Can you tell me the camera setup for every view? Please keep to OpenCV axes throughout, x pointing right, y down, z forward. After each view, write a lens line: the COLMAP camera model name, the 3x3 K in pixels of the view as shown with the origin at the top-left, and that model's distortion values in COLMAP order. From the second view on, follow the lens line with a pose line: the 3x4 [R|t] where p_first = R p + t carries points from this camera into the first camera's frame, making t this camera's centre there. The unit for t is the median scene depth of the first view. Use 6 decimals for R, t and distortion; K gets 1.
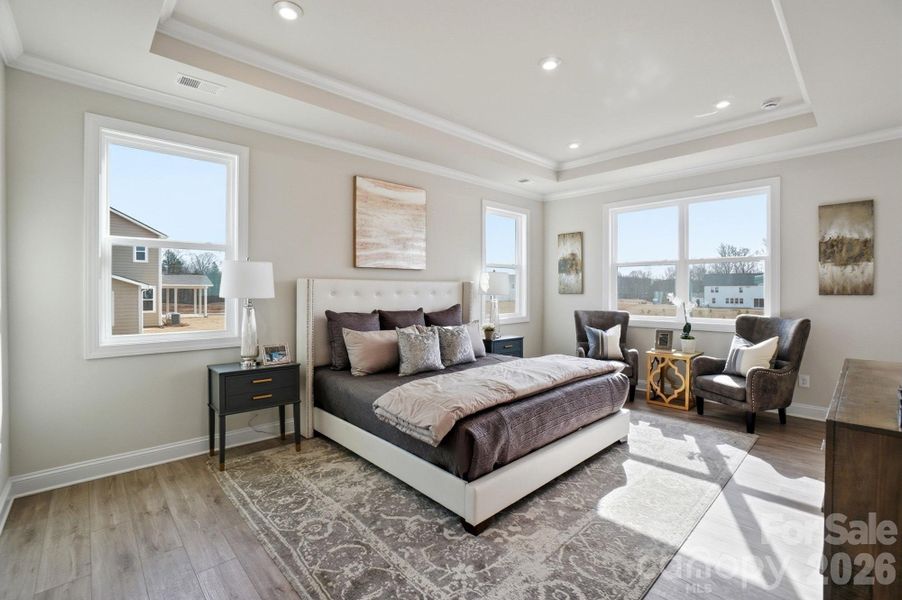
lens RADIAL K [[402.9, 0, 447.4], [0, 402.9, 287.6], [0, 0, 1]] dist [-0.037363, 0.000246]
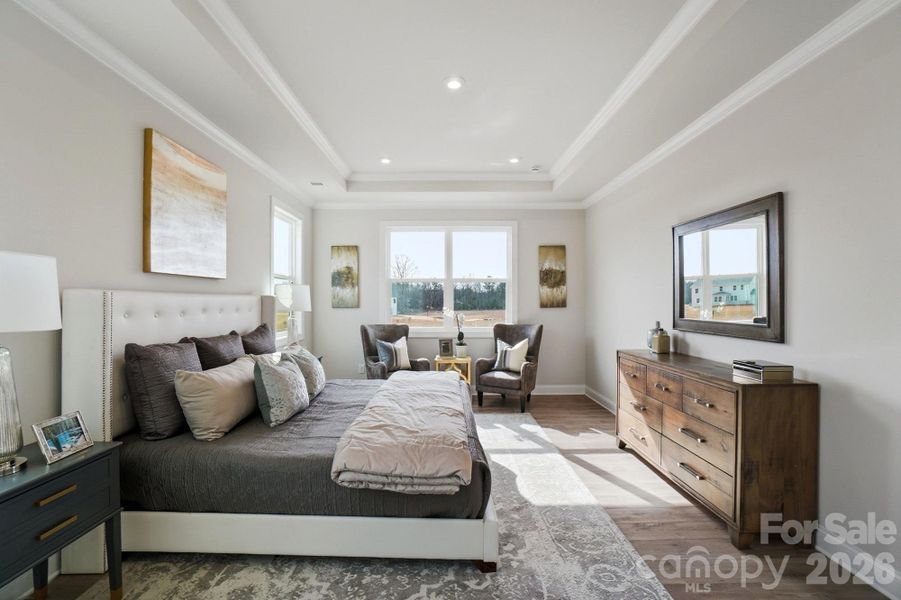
lens RADIAL K [[403.7, 0, 449.7], [0, 403.7, 296.0], [0, 0, 1]] dist [-0.073338, 0.026207]
pose [[0.682223, 0.009491, 0.731083, -0.356667], [-0.004556, 0.999952, -0.008730, -0.009485], [-0.731130, 0.002625, 0.682233, 0.231759]]
